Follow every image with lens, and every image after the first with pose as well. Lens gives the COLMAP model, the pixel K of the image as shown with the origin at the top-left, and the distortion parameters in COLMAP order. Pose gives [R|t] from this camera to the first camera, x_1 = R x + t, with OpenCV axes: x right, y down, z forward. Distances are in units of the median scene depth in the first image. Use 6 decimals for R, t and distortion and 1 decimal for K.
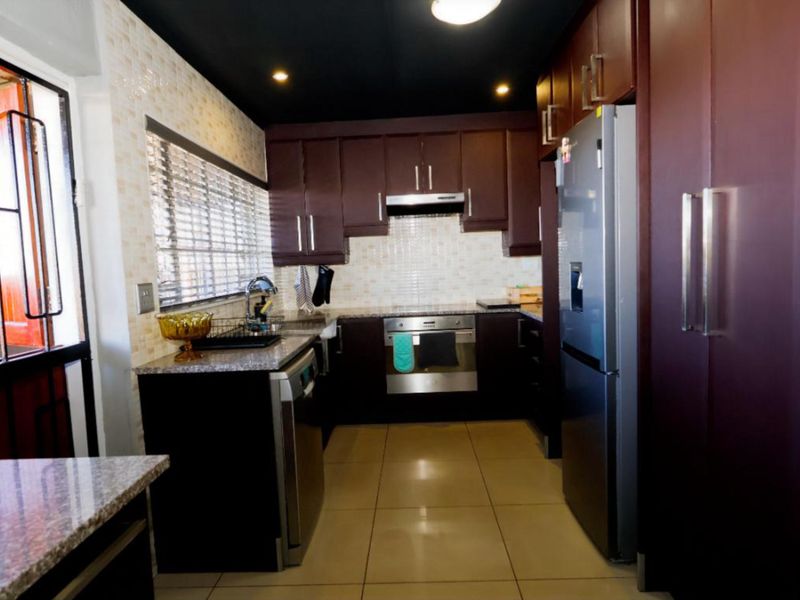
lens RADIAL K [[492.5, 0, 399.6], [0, 492.5, 297.4], [0, 0, 1]] dist [0.002787, -0.001051]
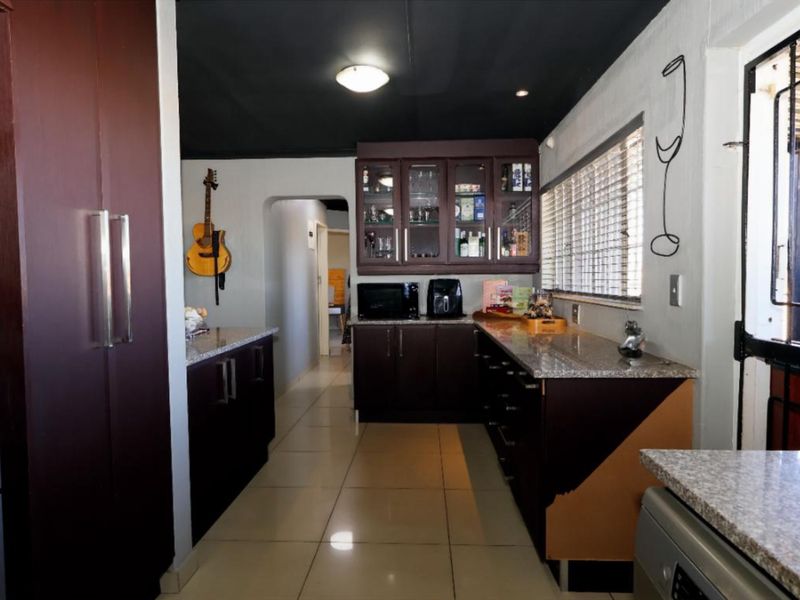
lens RADIAL K [[492.5, 0, 400.5], [0, 492.5, 299.4], [0, 0, 1]] dist [0.002787, -0.001051]
pose [[-0.997587, 0.038181, 0.057981, -0.039769], [0.044677, 0.992334, 0.115226, -0.046209], [-0.053137, 0.117538, -0.991646, 0.859153]]
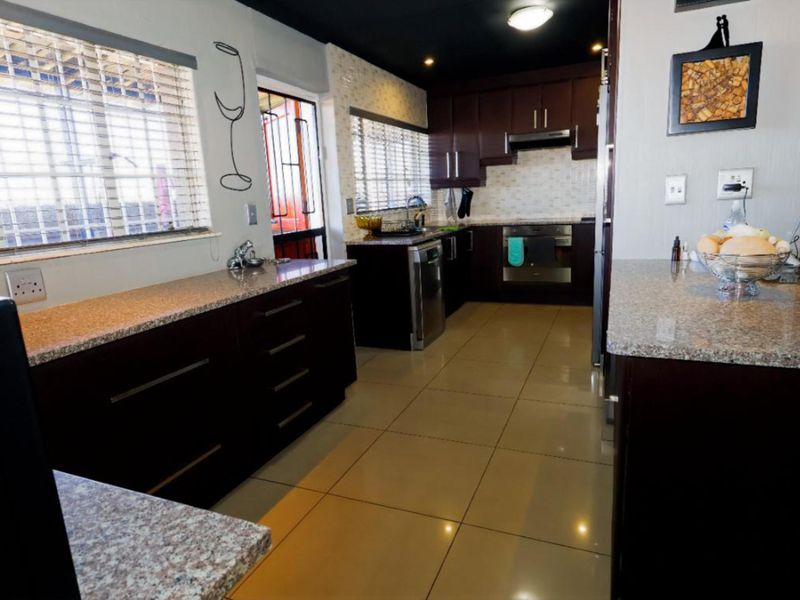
lens RADIAL K [[492.5, 0, 400.6], [0, 492.5, 298.7], [0, 0, 1]] dist [0.002787, -0.001051]
pose [[0.928953, 0.070446, -0.363432, 0.242965], [-0.013580, 0.987551, 0.156711, 0.032644], [0.369948, -0.140642, 0.918346, -0.460132]]
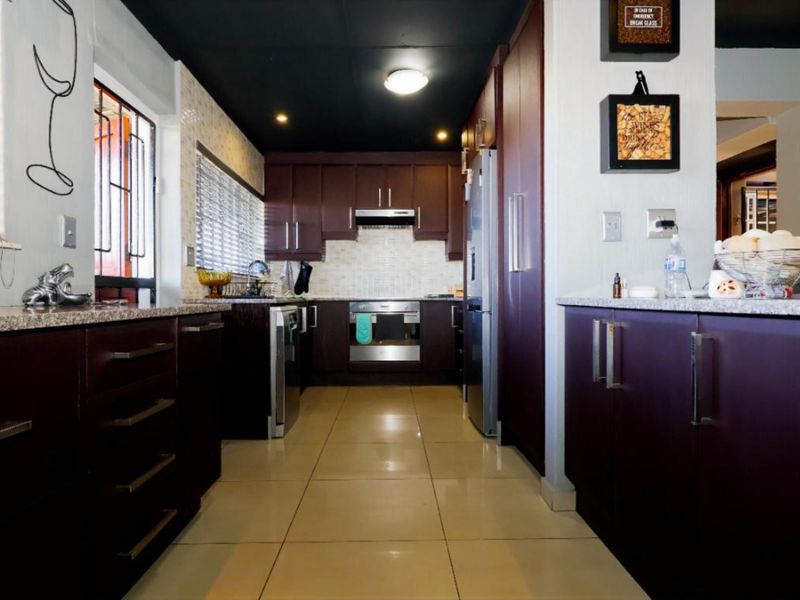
lens RADIAL K [[492.5, 0, 397.9], [0, 492.5, 299.1], [0, 0, 1]] dist [0.002787, -0.001051]
pose [[0.998256, 0.038188, 0.045024, 0.040112], [-0.035148, 0.997168, -0.066487, 0.129938], [-0.047436, 0.064788, 0.996771, -0.335854]]
